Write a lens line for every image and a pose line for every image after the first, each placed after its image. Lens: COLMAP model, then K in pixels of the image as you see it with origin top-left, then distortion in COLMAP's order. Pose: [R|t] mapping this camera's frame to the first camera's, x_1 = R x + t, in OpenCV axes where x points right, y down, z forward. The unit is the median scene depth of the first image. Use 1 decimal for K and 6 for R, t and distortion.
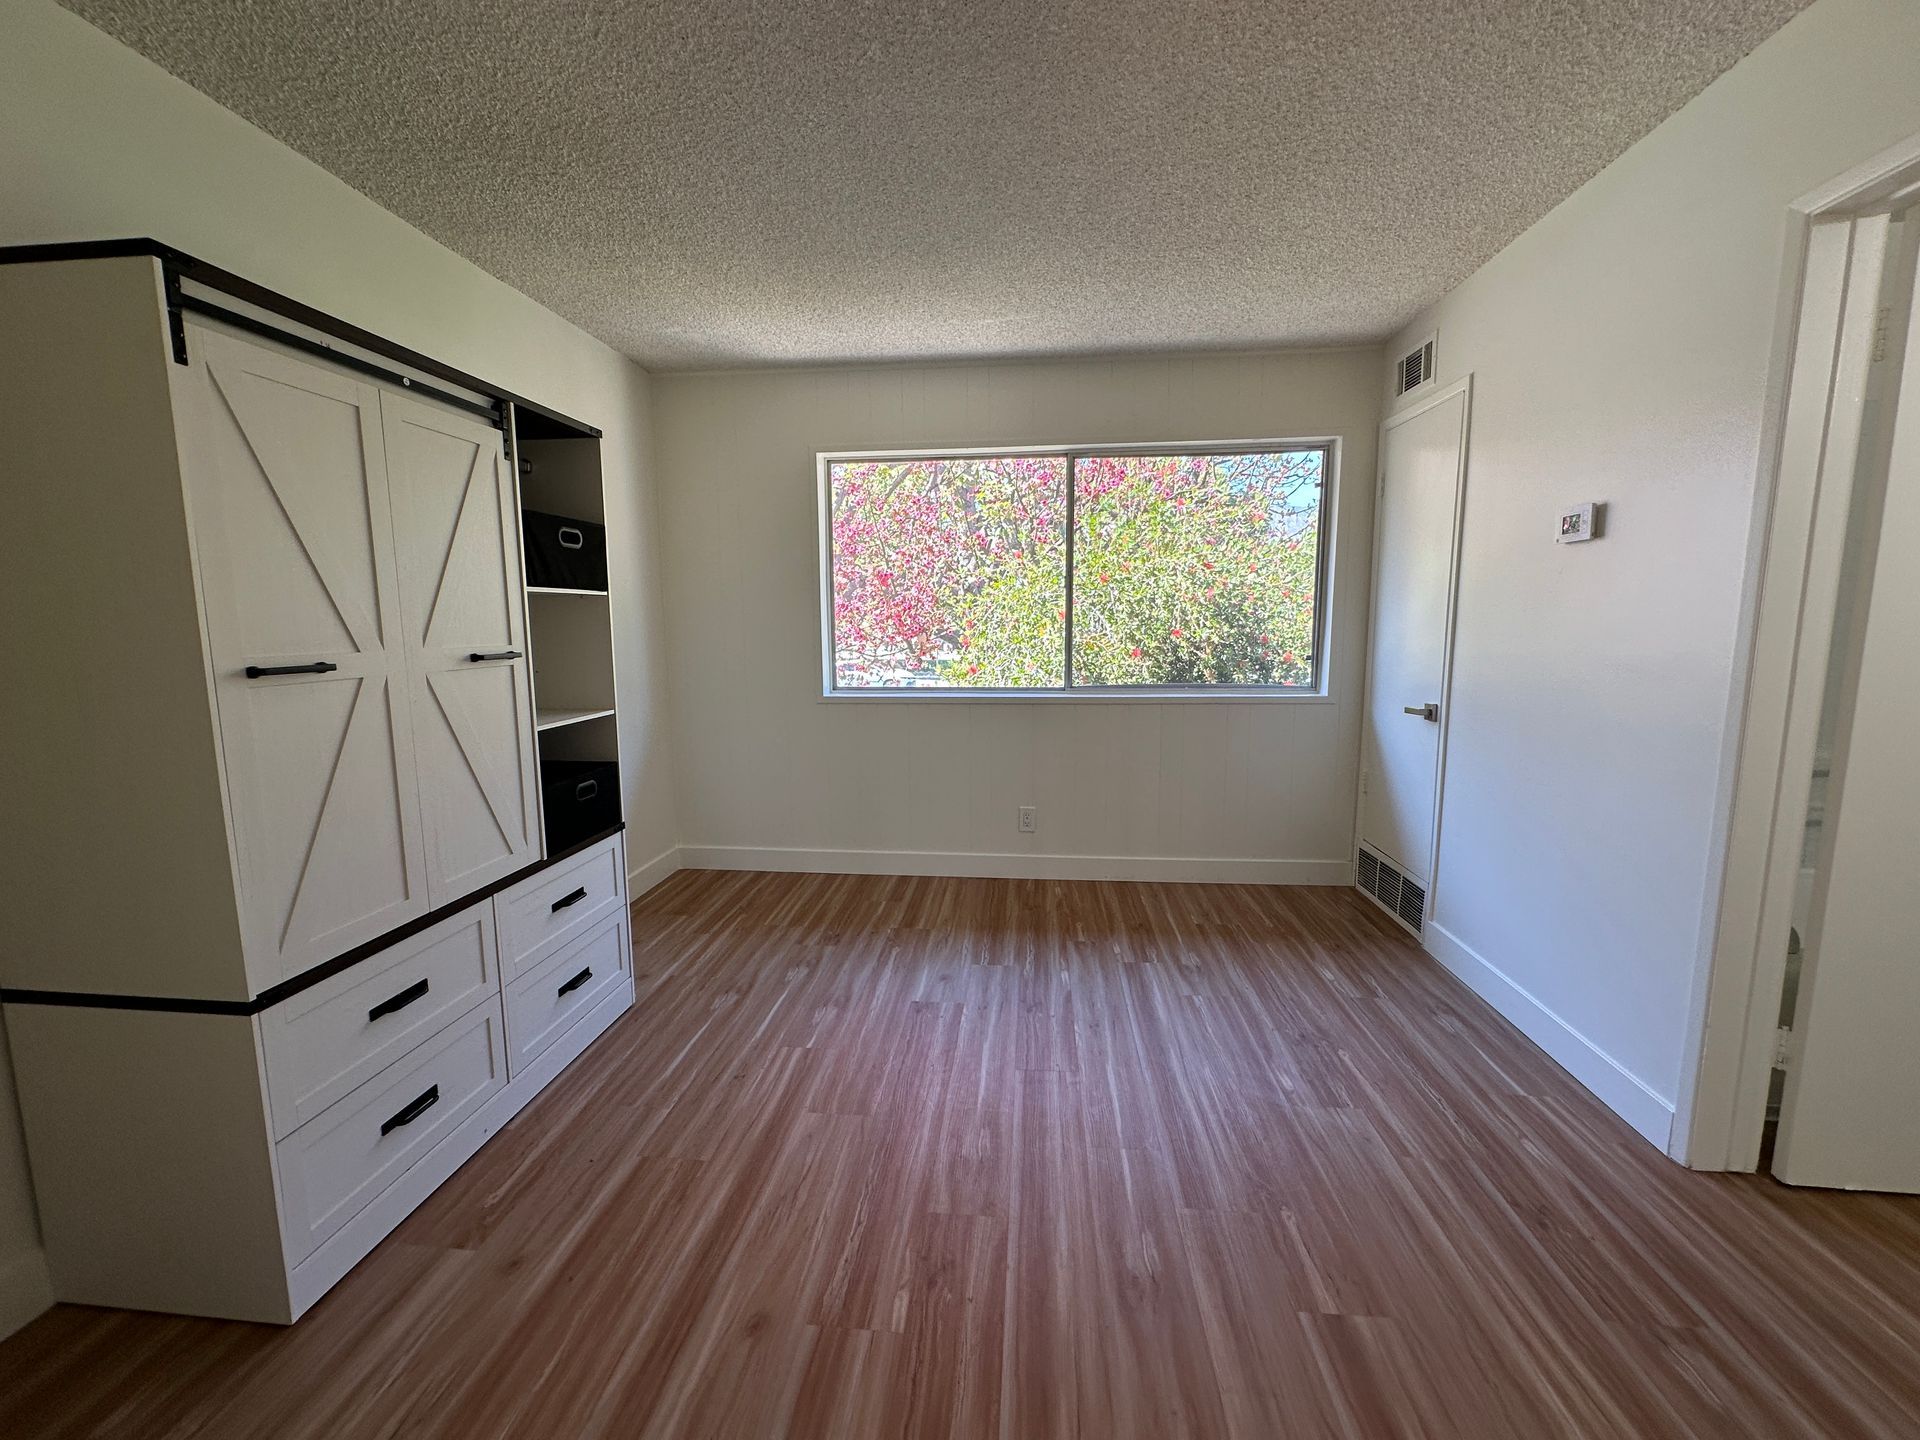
lens RADIAL K [[763.5, 0, 958.9], [0, 763.5, 709.9], [0, 0, 1]] dist [-0.016073, -0.008256]
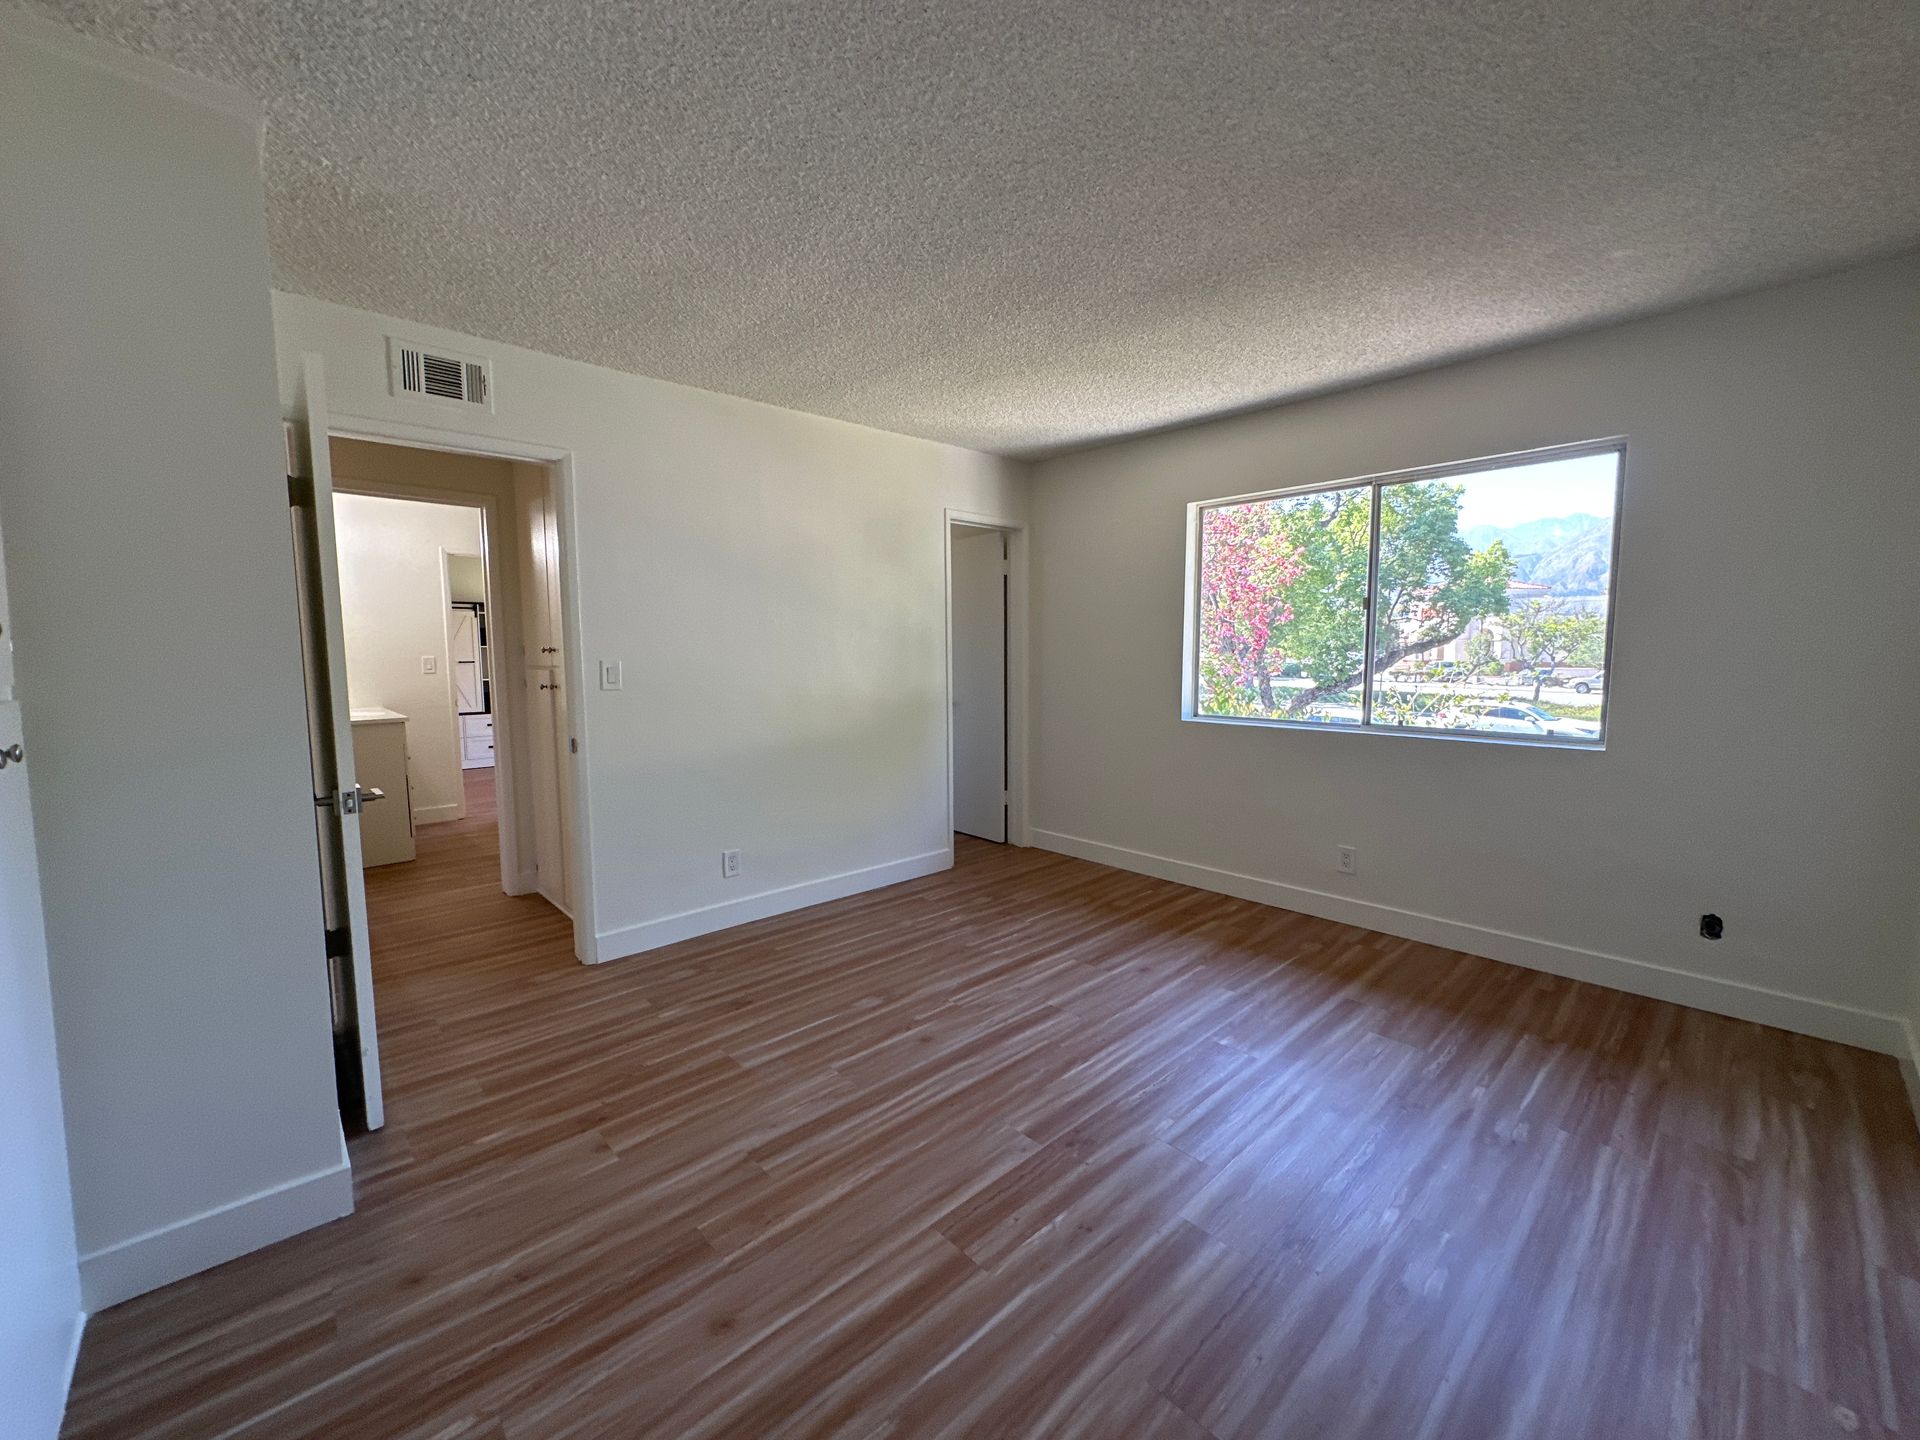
lens RADIAL K [[767.2, 0, 976.7], [0, 767.2, 721.9], [0, 0, 1]] dist [-0.018283, 0.011889]
pose [[0.754754, 0.061153, -0.653151, 0.342563], [-0.077335, 0.996997, 0.003981, 0.001545], [0.651433, 0.047507, 0.757217, -0.037280]]
